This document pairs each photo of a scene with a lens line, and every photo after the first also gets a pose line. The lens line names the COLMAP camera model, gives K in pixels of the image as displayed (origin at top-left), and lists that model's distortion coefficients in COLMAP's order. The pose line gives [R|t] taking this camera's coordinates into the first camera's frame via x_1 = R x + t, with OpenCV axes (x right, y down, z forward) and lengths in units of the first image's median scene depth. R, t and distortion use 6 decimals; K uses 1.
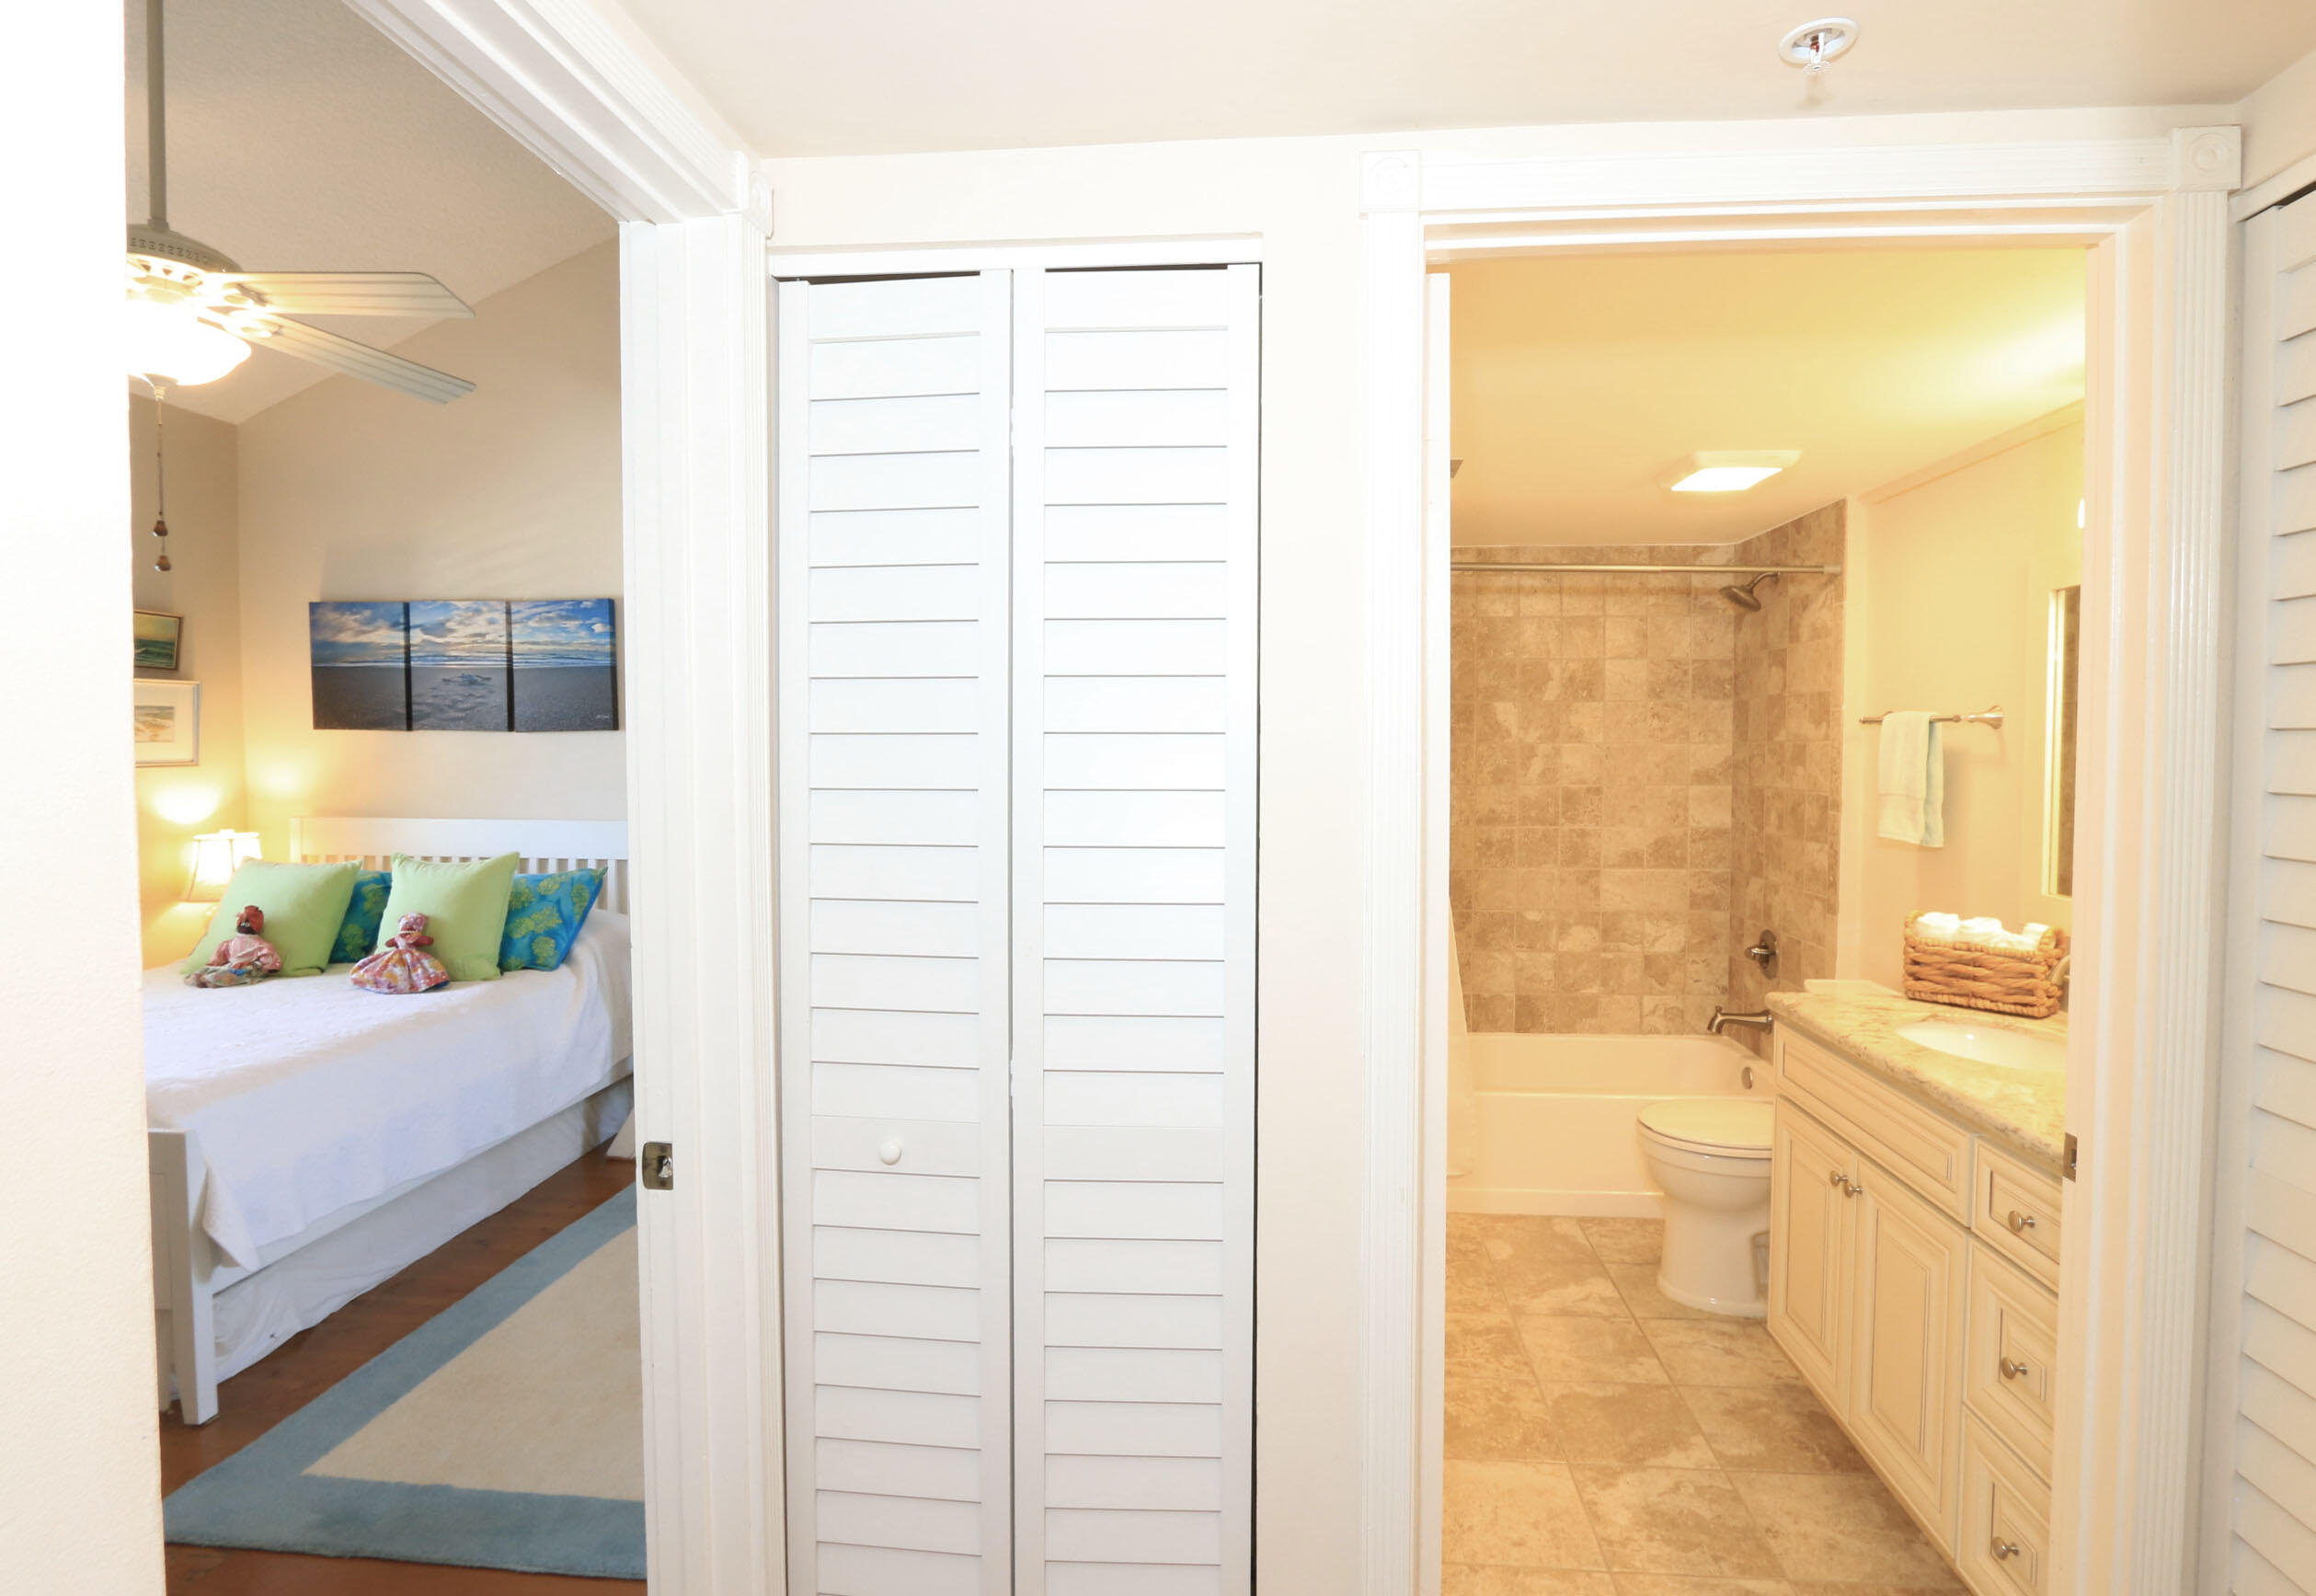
lens RADIAL K [[1154.0, 0, 1194.1], [0, 1154.0, 788.2], [0, 0, 1]] dist [-0.014882, -0.000228]
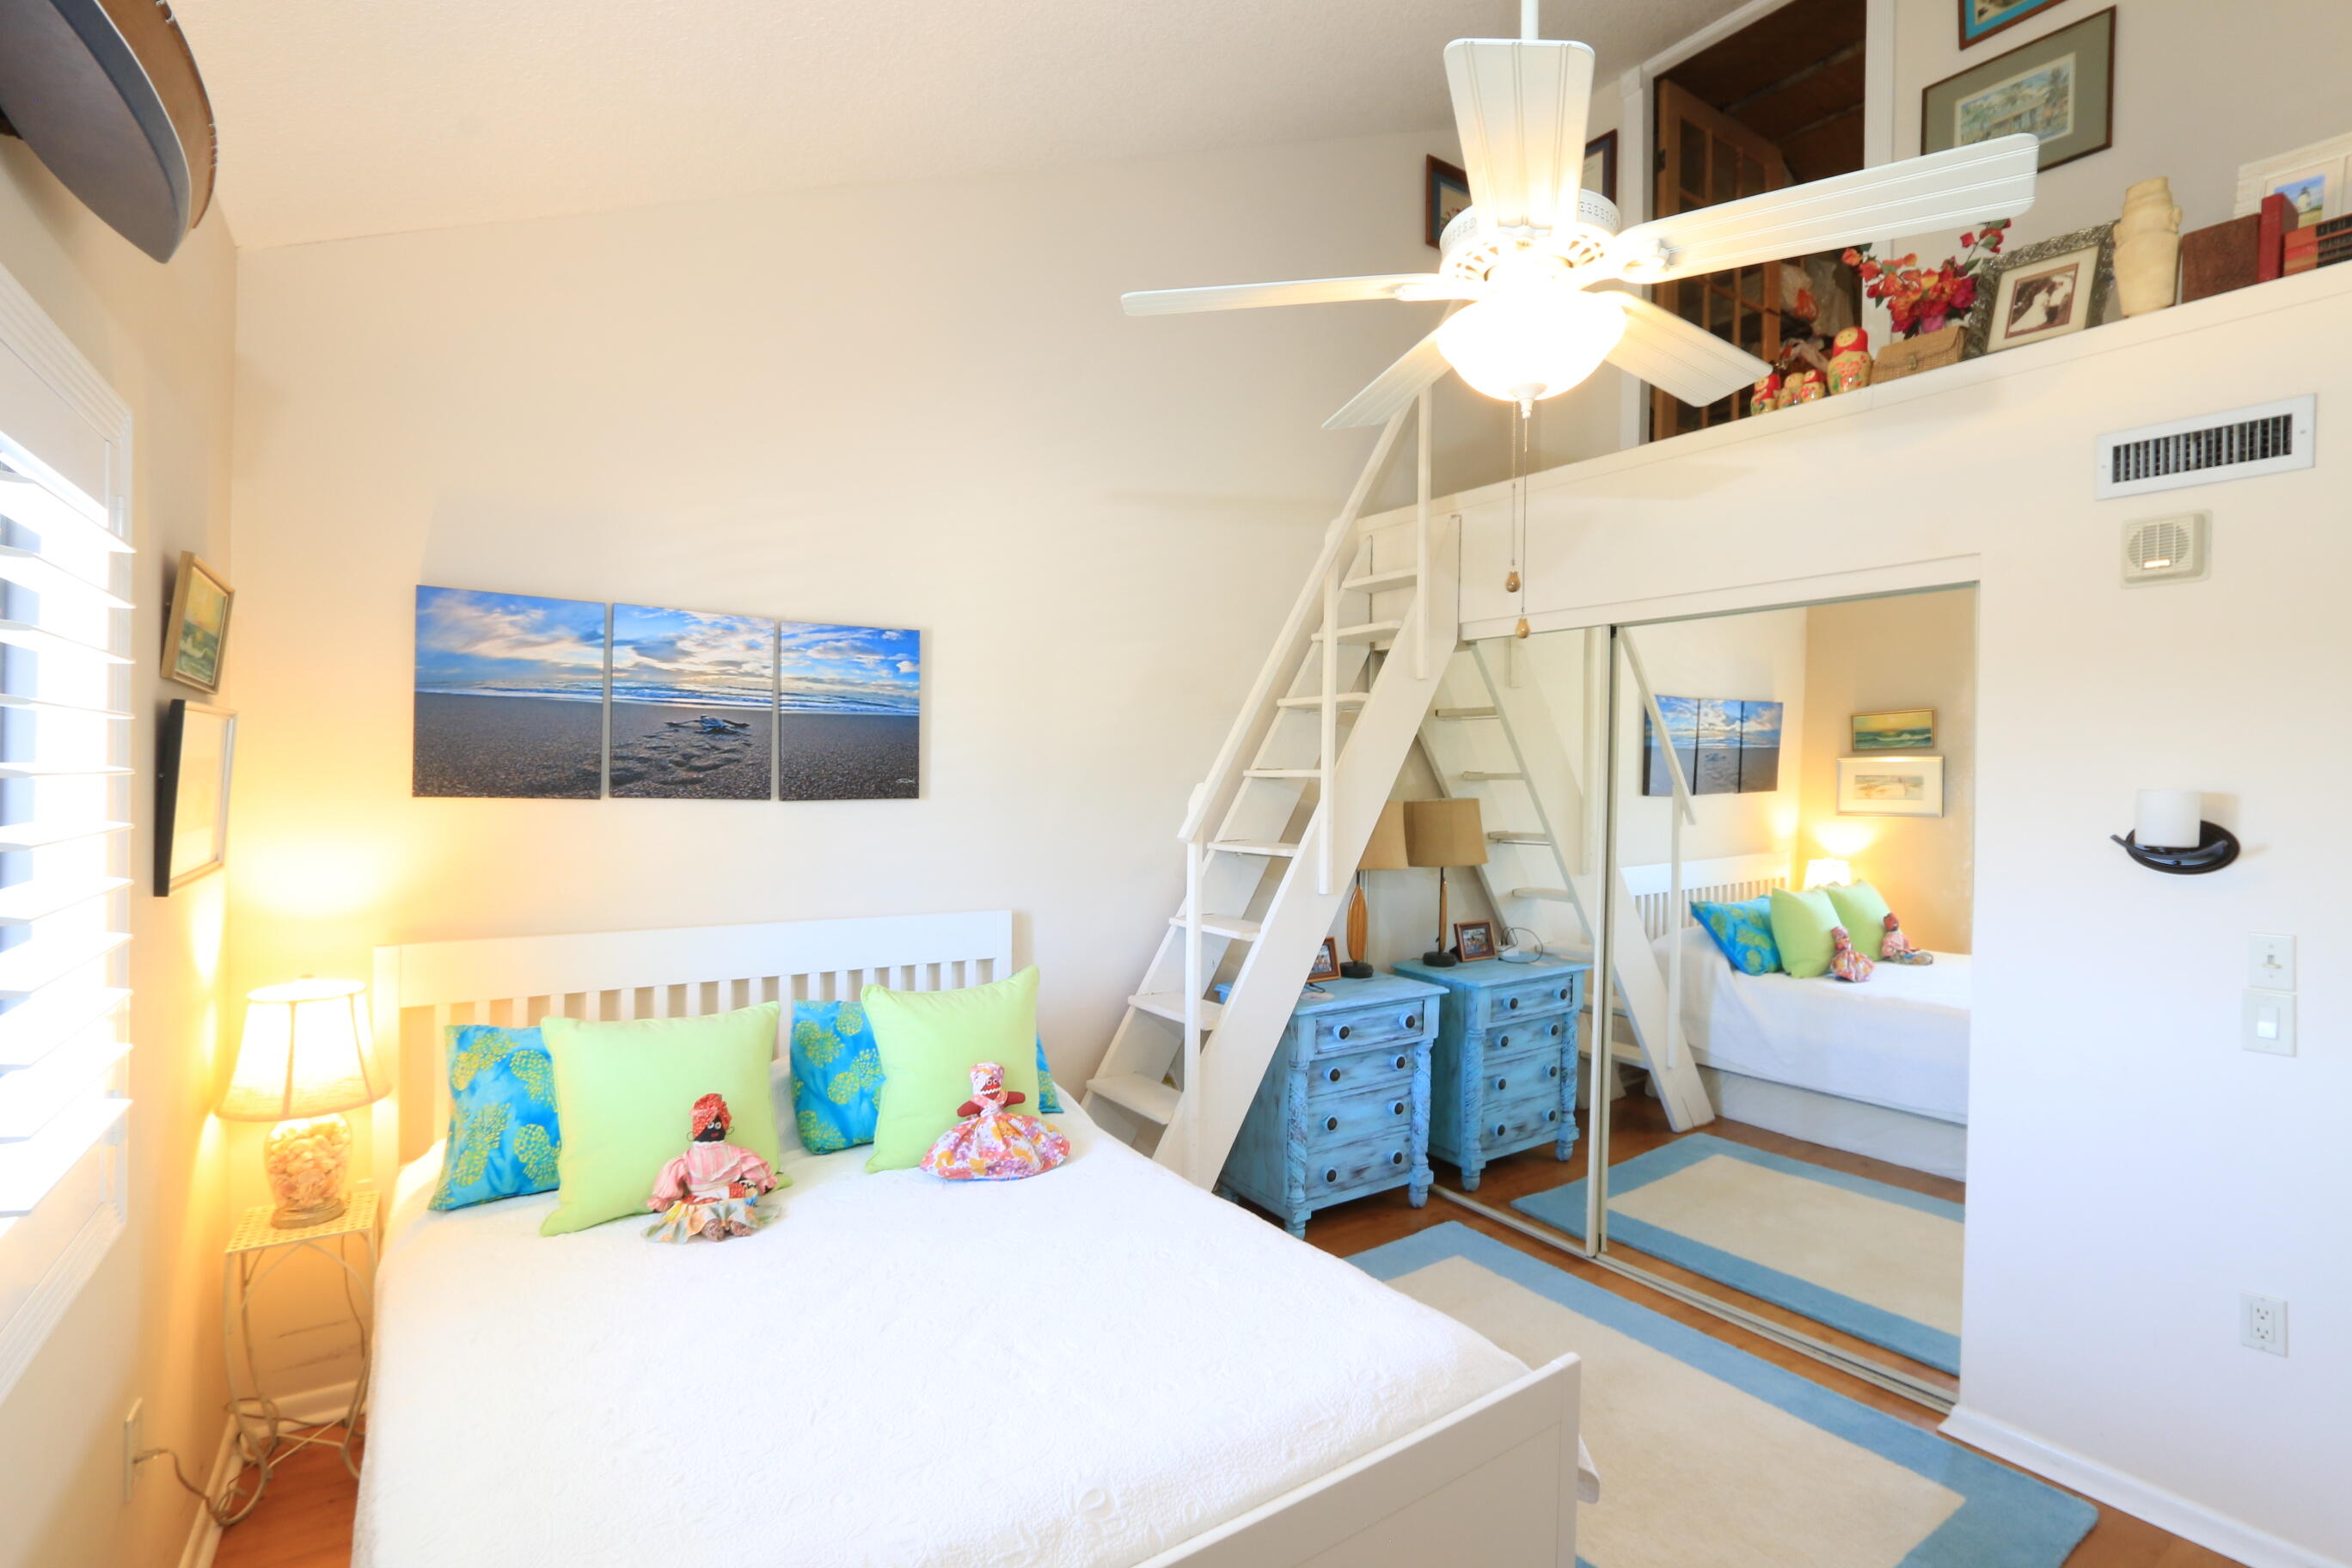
lens RADIAL K [[1093.8, 0, 1186.7], [0, 1093.8, 779.2], [0, 0, 1]] dist [-0.021655, 0.006103]
pose [[0.769385, 0.007508, 0.638741, -0.842548], [0.010143, 0.999661, -0.023968, -0.043954], [-0.638705, 0.024920, 0.769048, 0.311992]]
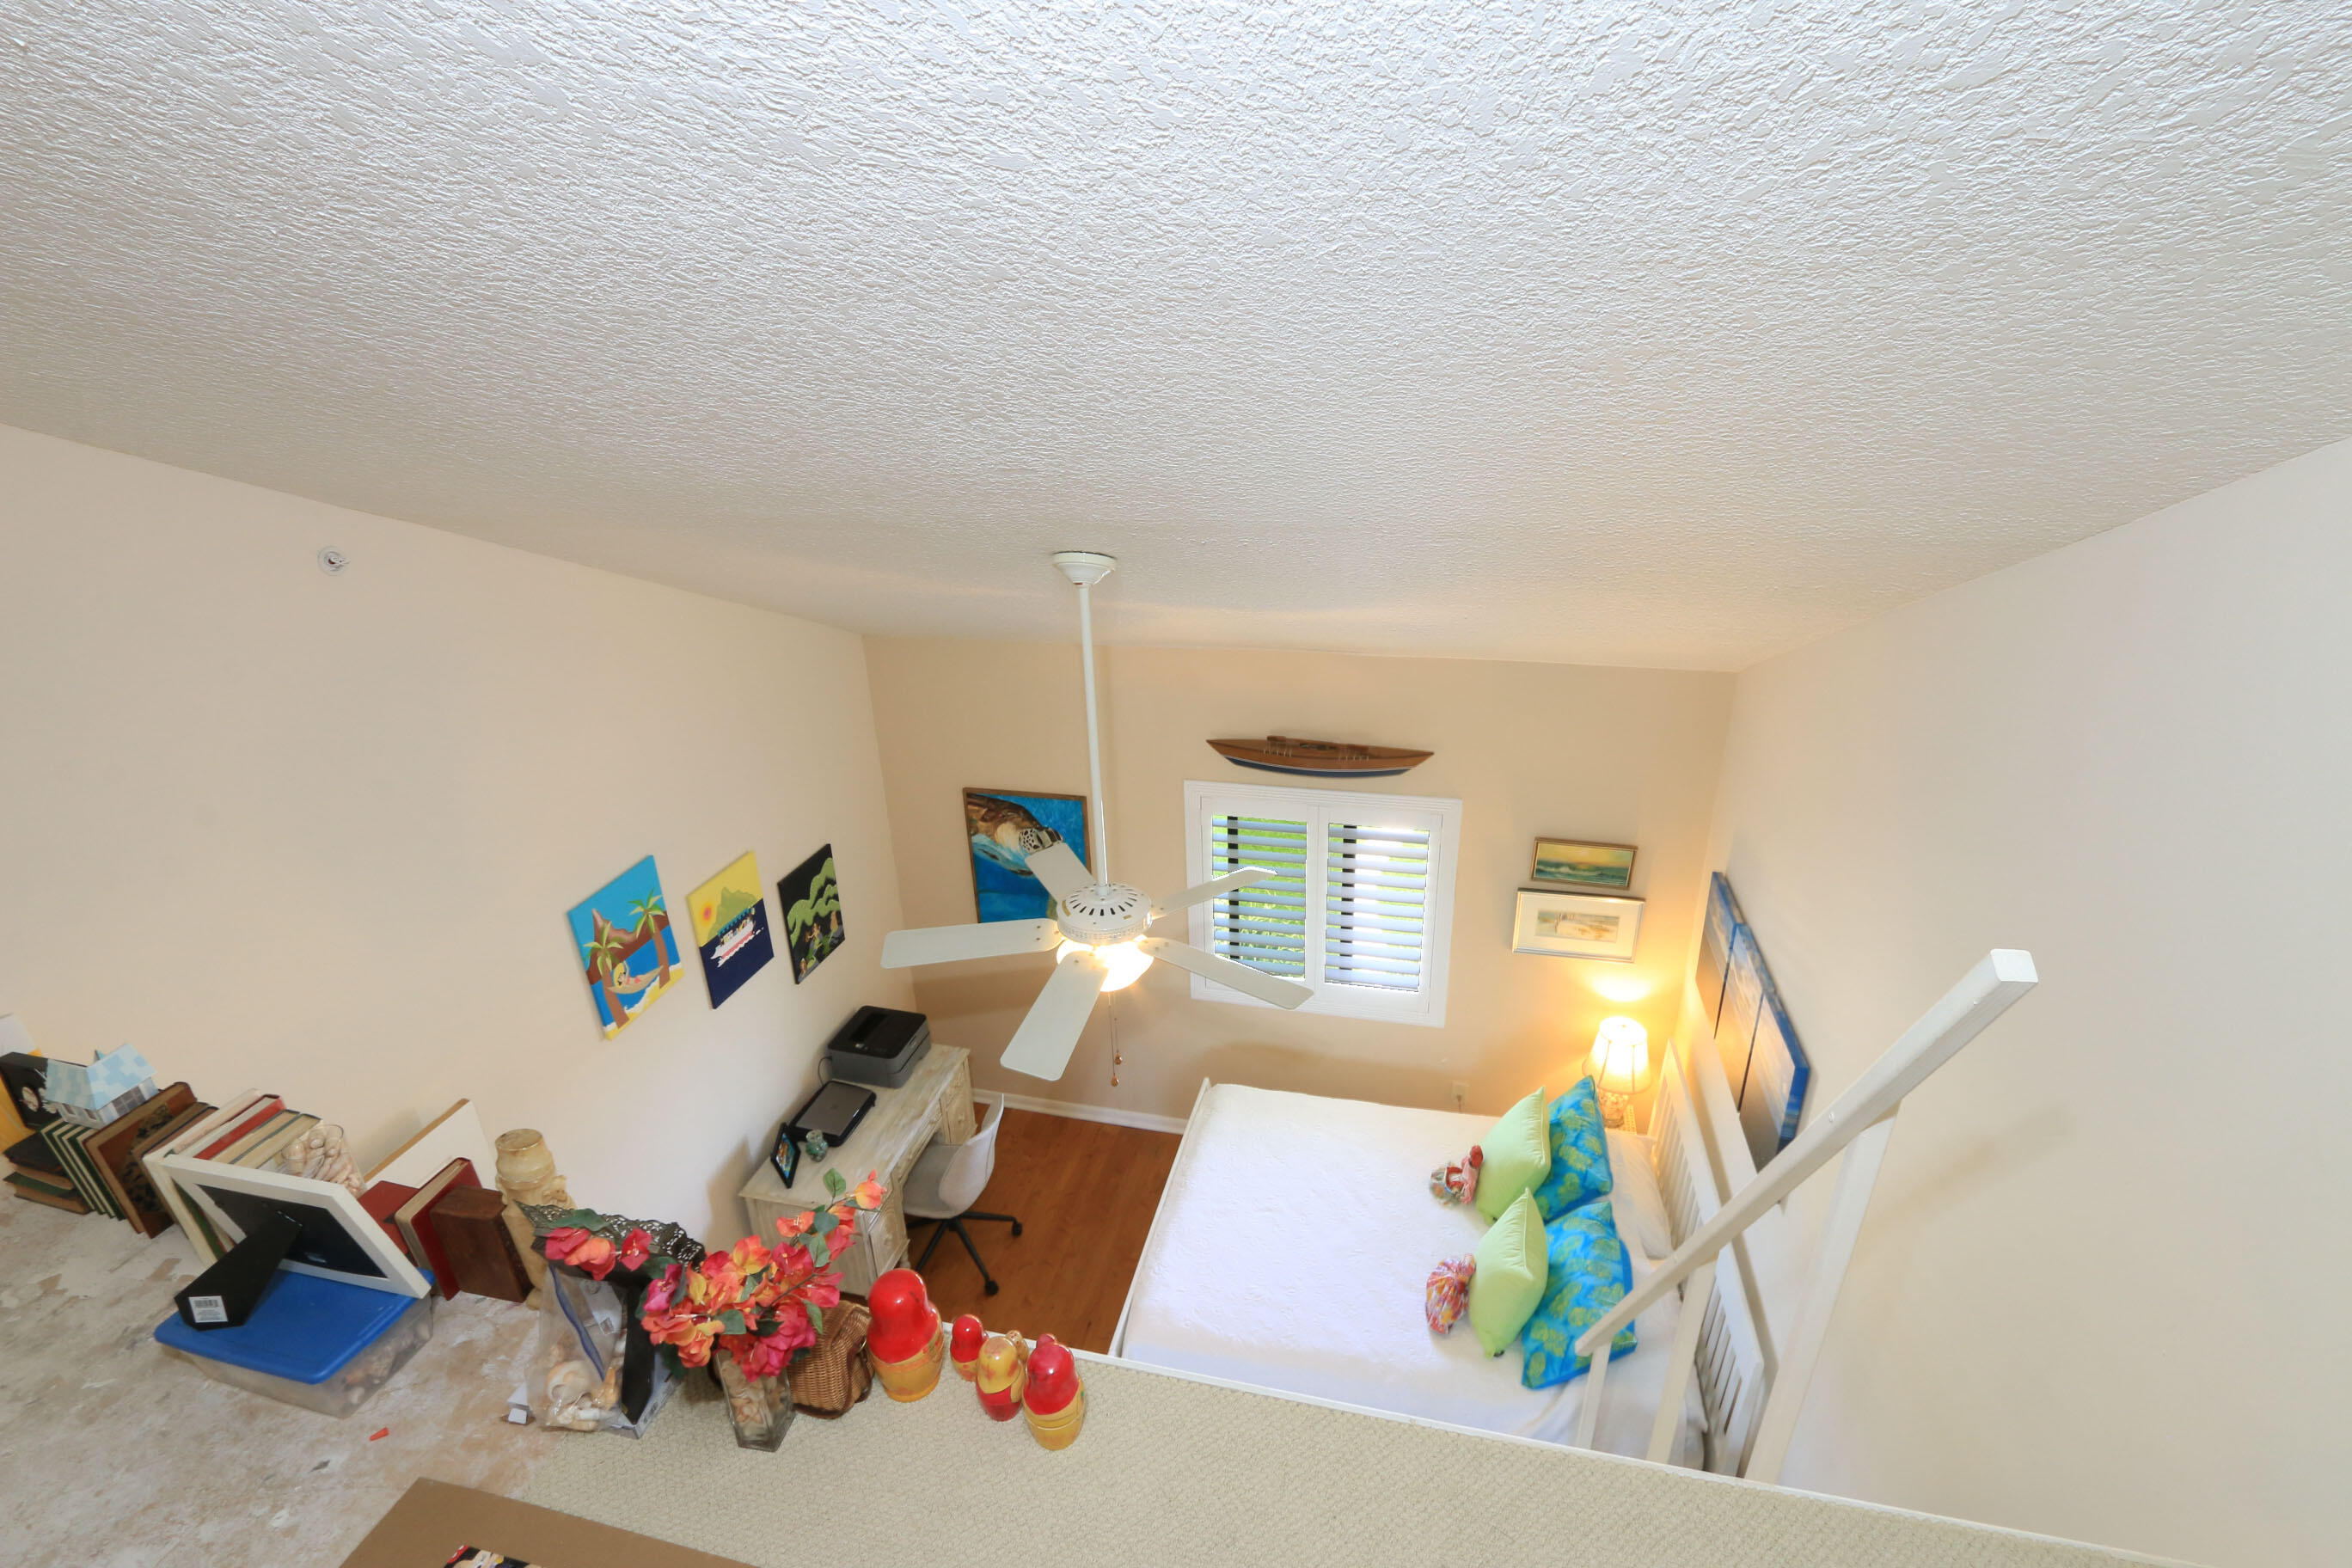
lens RADIAL K [[1123.6, 0, 1178.6], [0, 1123.6, 794.3], [0, 0, 1]] dist [0.029517, 0.000246]
pose [[-0.153291, 0.396585, -0.905109, 0.167152], [-0.010907, 0.915200, 0.402853, -0.630919], [0.988121, 0.071626, -0.135966, 0.683233]]
